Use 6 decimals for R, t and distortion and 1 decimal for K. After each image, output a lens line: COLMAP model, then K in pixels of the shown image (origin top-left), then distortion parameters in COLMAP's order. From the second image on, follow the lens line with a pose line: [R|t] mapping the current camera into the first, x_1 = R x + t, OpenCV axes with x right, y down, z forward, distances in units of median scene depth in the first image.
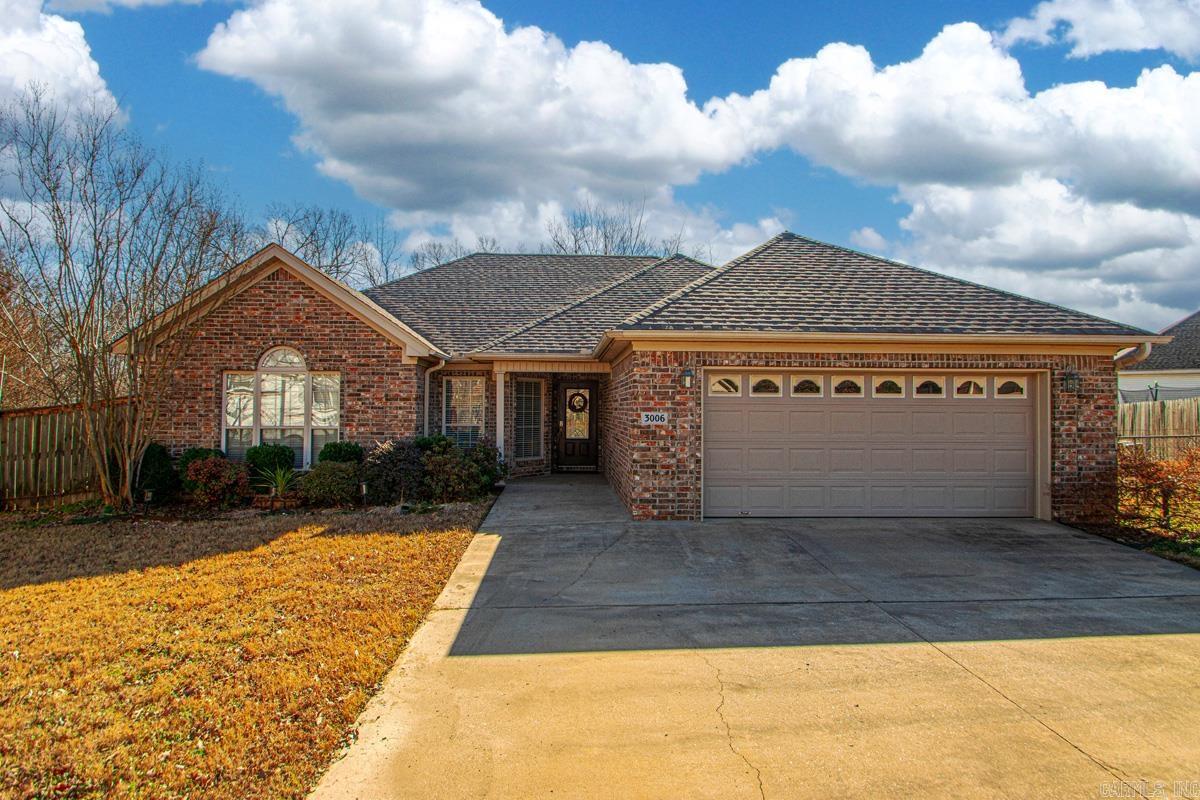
lens RADIAL K [[566.5, 0, 552.1], [0, 566.5, 393.7], [0, 0, 1]] dist [0.011296, -0.010106]
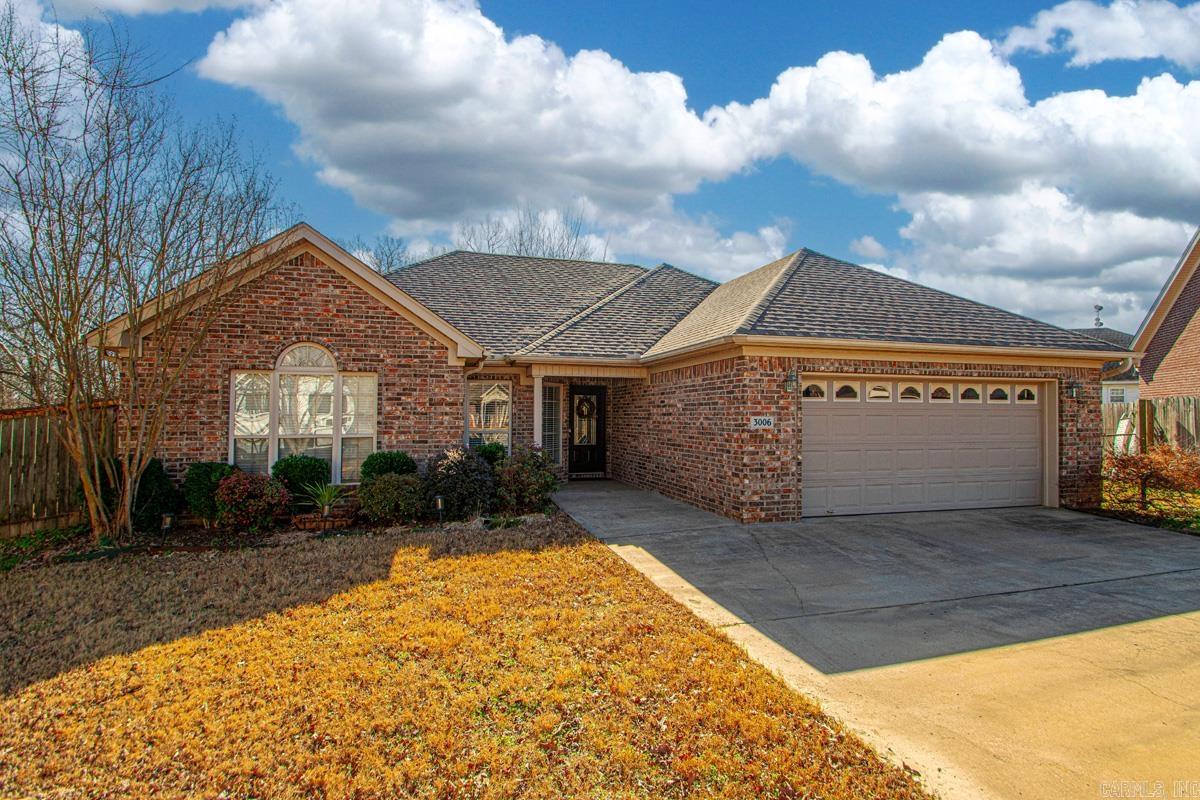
lens RADIAL K [[566.5, 0, 595.7], [0, 566.5, 399.2], [0, 0, 1]] dist [0.011296, -0.010106]
pose [[0.973296, 0.003553, 0.229526, -0.316407], [-0.002975, 0.999991, -0.002863, 0.005125], [-0.229535, 0.002104, 0.973298, 0.072209]]
